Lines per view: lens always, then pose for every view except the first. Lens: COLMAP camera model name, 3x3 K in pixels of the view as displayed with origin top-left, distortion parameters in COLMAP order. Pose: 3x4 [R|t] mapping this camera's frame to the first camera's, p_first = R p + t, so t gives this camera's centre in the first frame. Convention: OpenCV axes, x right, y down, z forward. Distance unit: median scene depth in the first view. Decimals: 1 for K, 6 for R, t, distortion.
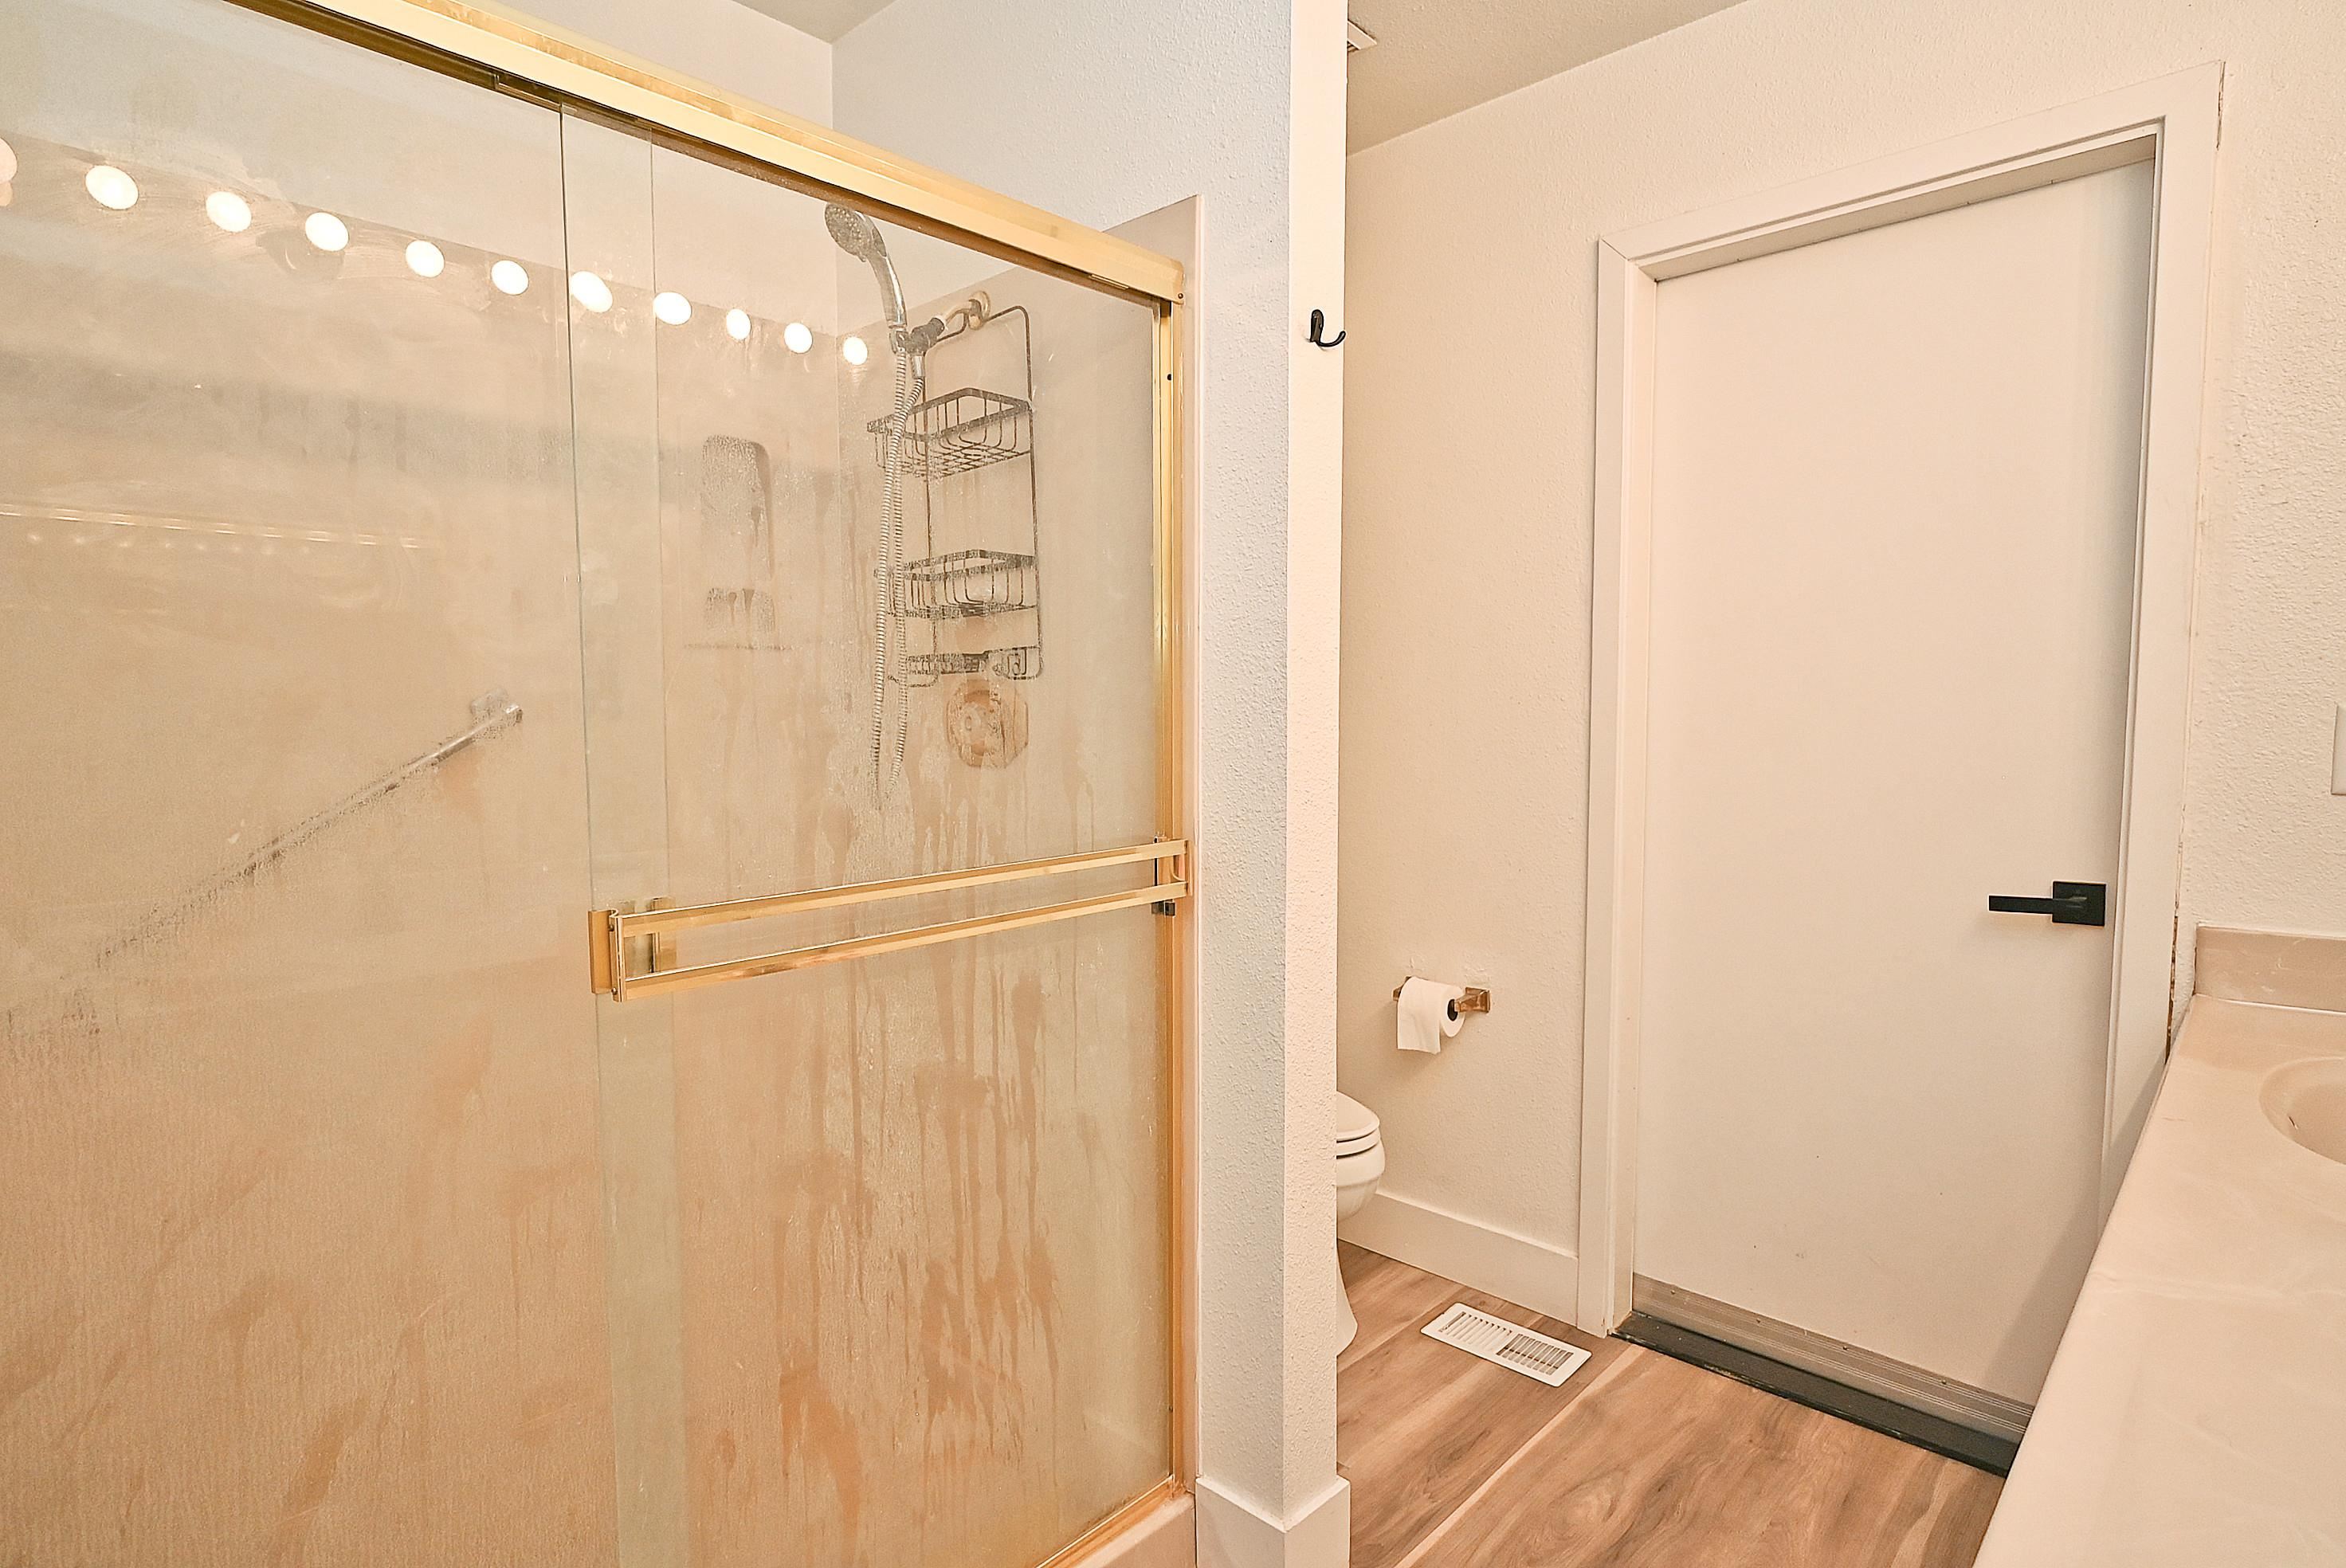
lens RADIAL K [[1216.0, 0, 1184.6], [0, 1216.0, 782.9], [0, 0, 1]] dist [0.003433, 0.001454]
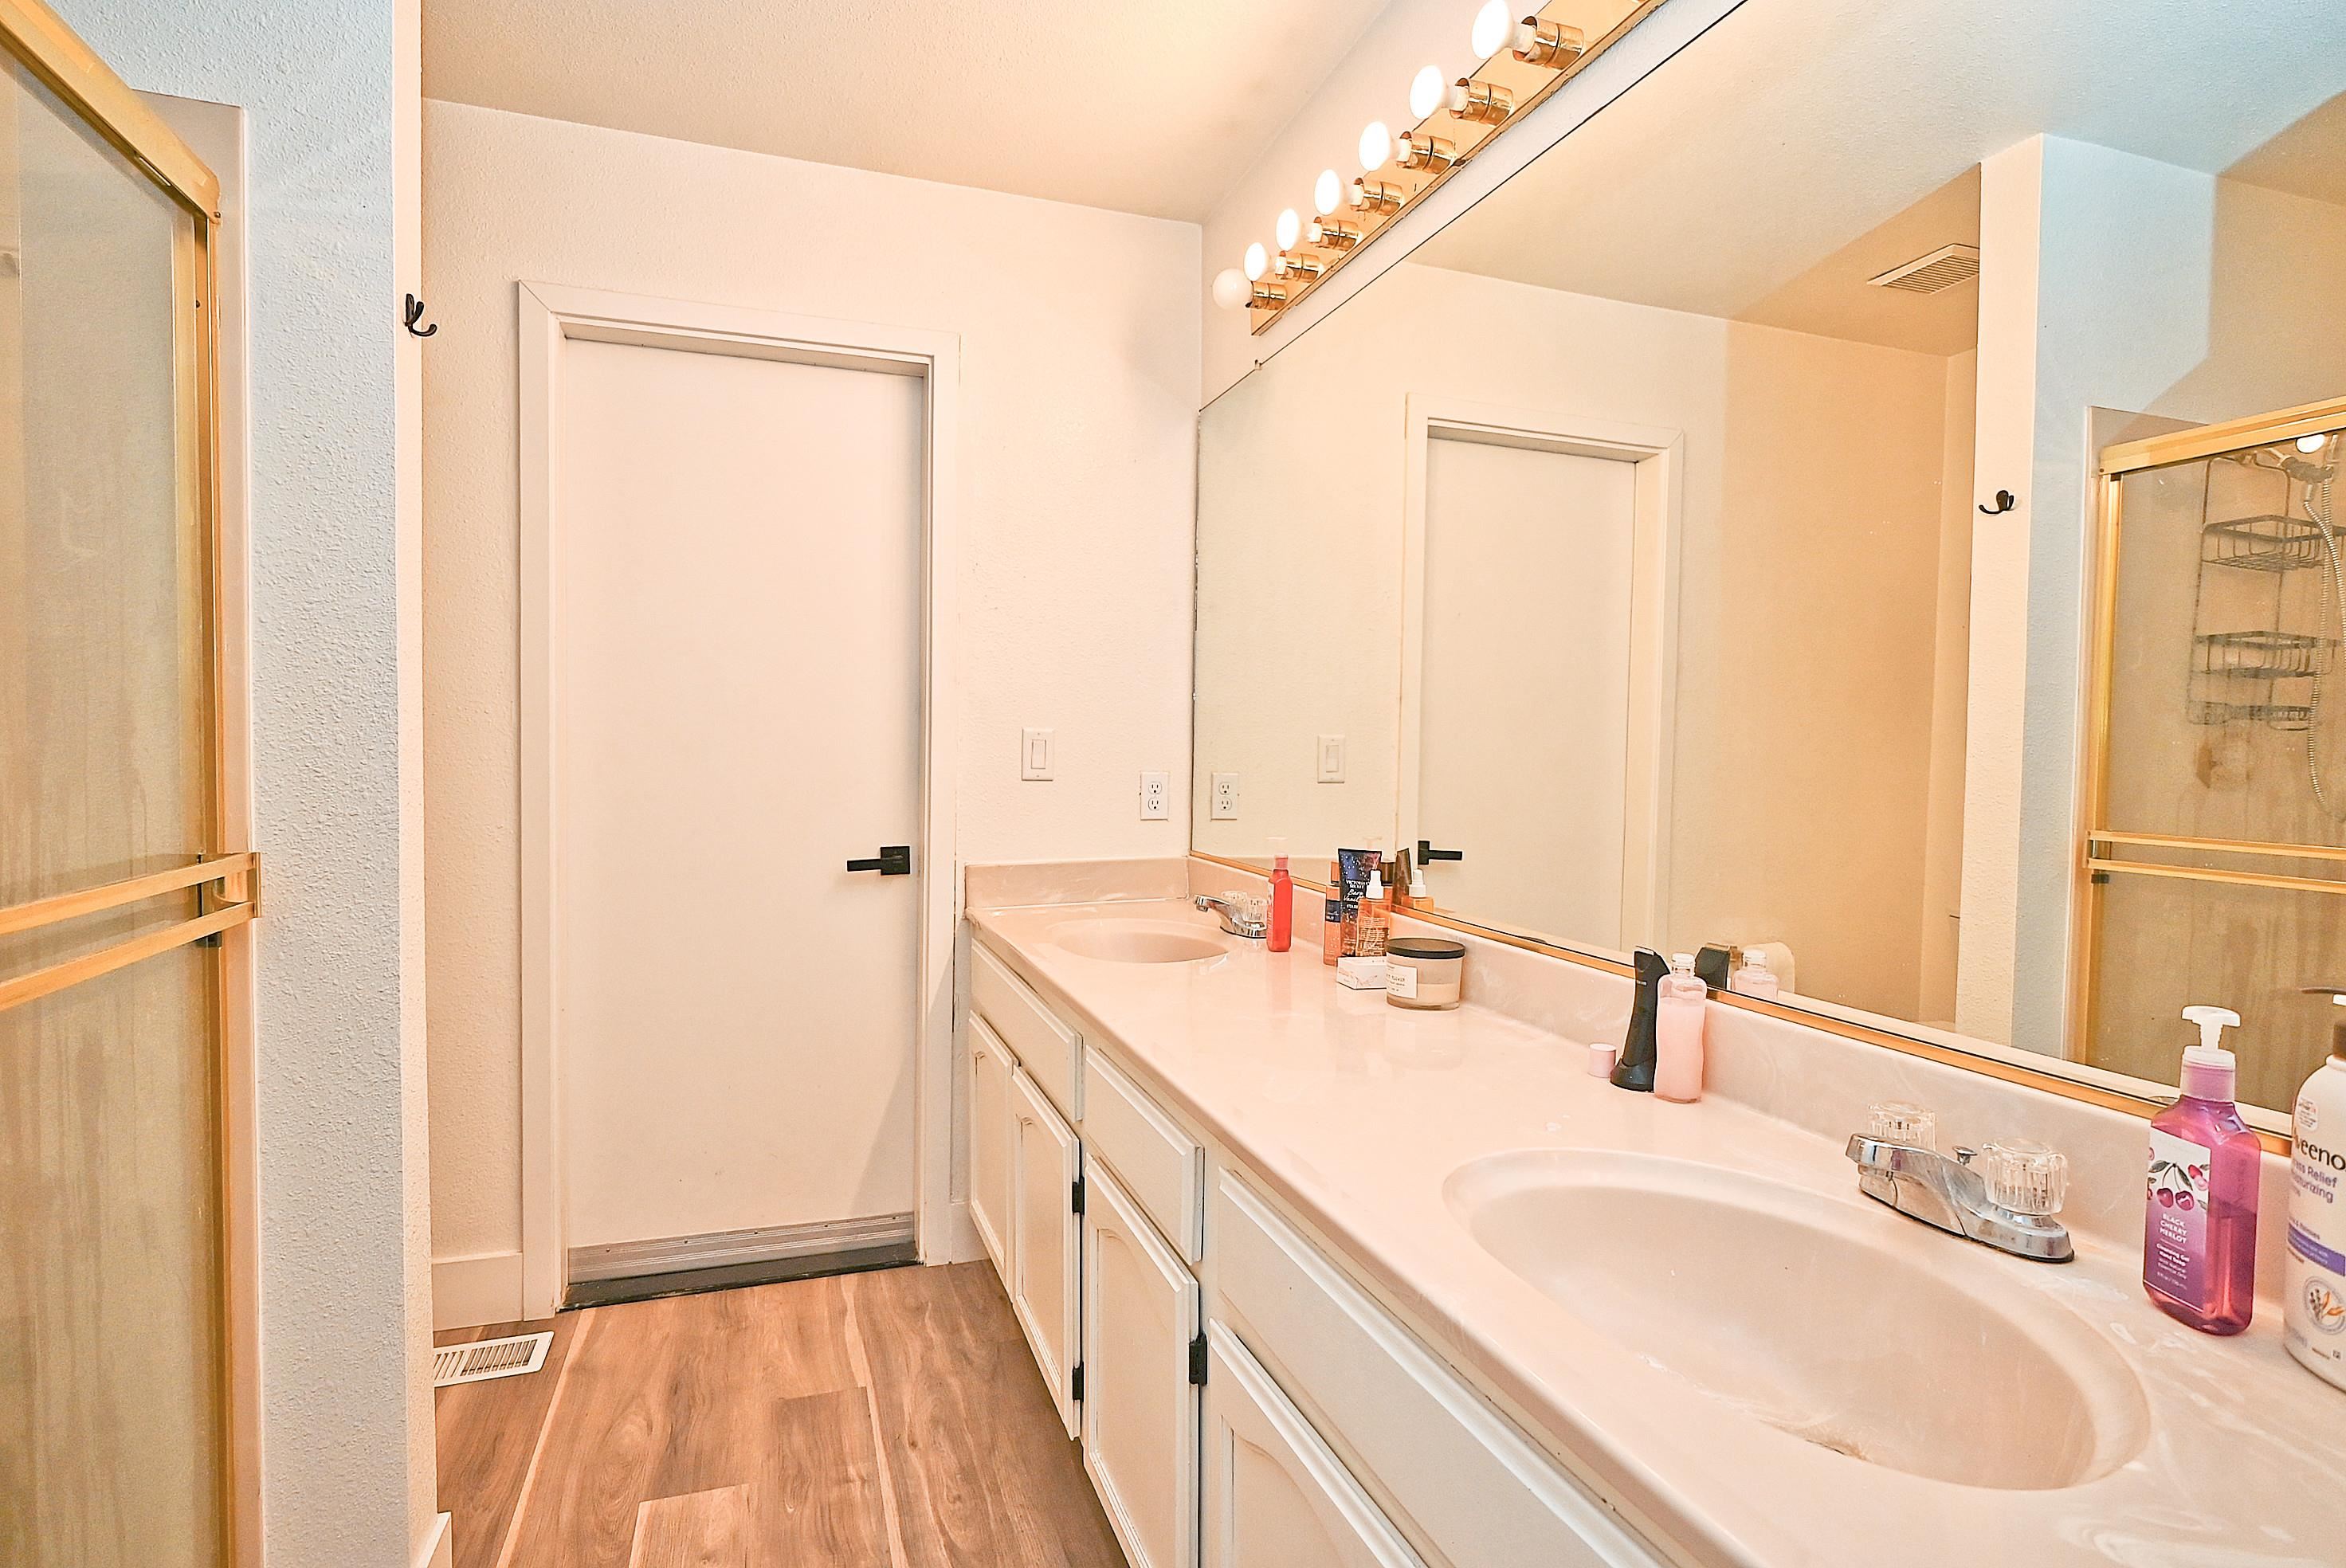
lens RADIAL K [[1216.0, 0, 1184.6], [0, 1216.0, 782.9], [0, 0, 1]] dist [0.003433, 0.001454]
pose [[0.441982, -0.014985, 0.896899, -0.440163], [0.044888, 0.998977, -0.005430, 0.029333], [-0.895900, 0.042659, 0.442203, 0.029462]]
